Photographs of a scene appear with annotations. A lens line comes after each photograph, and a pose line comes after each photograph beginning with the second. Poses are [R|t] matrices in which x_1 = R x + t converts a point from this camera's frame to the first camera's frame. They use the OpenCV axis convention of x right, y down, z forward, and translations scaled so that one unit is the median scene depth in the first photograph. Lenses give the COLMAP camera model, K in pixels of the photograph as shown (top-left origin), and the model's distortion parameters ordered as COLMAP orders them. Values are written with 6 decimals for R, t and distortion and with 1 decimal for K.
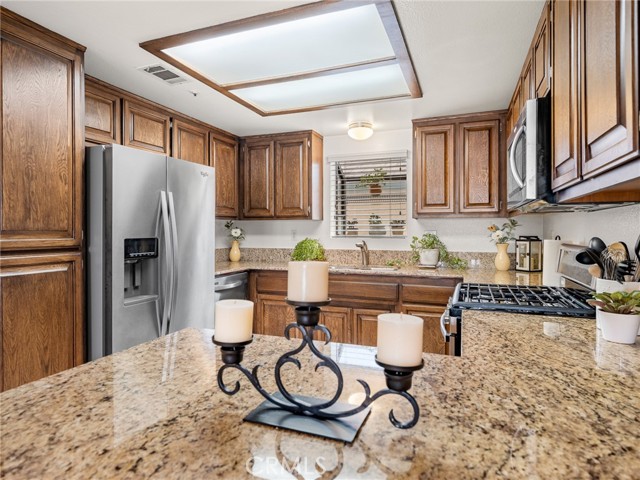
lens RADIAL K [[377.8, 0, 325.3], [0, 377.8, 230.9], [0, 0, 1]] dist [-0.002073, -0.002753]
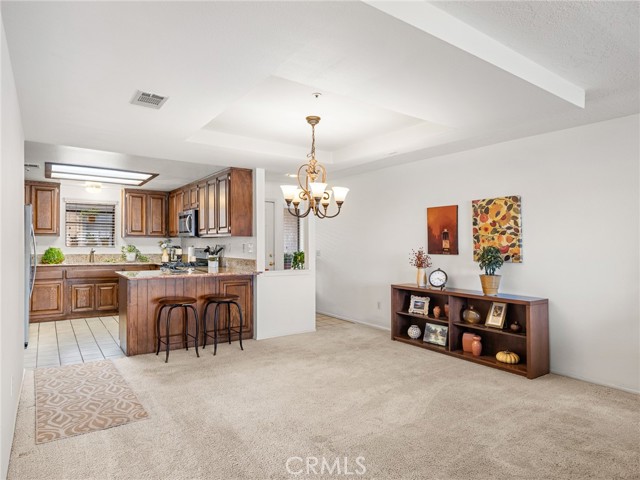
lens RADIAL K [[383.8, 0, 308.5], [0, 383.8, 245.1], [0, 0, 1]] dist [0.019371, 0.002402]
pose [[0.579650, 0.003496, 0.814858, -0.849896], [-0.009617, 0.999951, 0.002550, -0.005892], [-0.814809, -0.009315, 0.579655, -0.963157]]
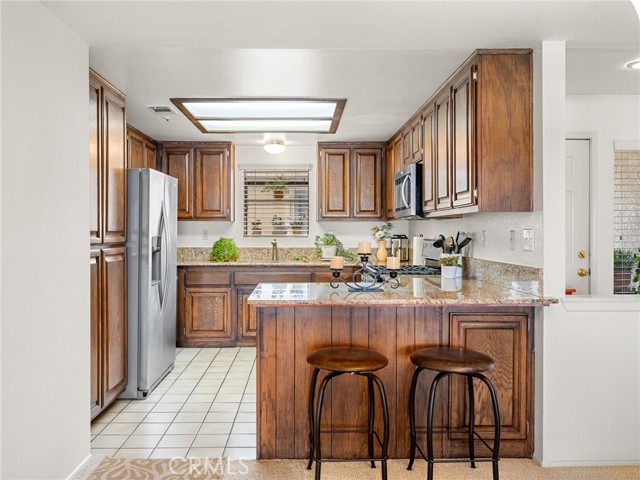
lens RADIAL K [[526.7, 0, 311.5], [0, 526.7, 242.6], [0, 0, 1]] dist [-0.007132, 0.001758]
pose [[0.928681, -0.007208, 0.370810, -0.421315], [-0.001707, 0.999717, 0.023707, -0.003190], [-0.370876, -0.022649, 0.928406, -0.590032]]
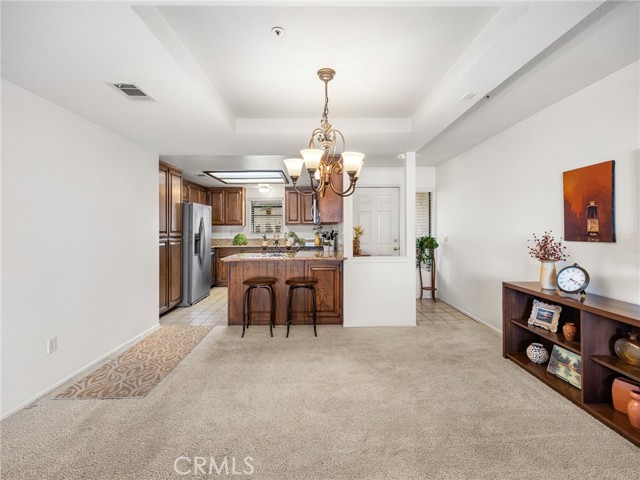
lens RADIAL K [[304.1, 0, 319.3], [0, 304.1, 232.7], [0, 0, 1]] dist [0.009617, 0.000096]
pose [[0.931848, -0.008201, 0.362757, -0.293698], [0.004578, 0.999931, 0.010847, -0.004770], [-0.362821, -0.008447, 0.931820, -0.983861]]
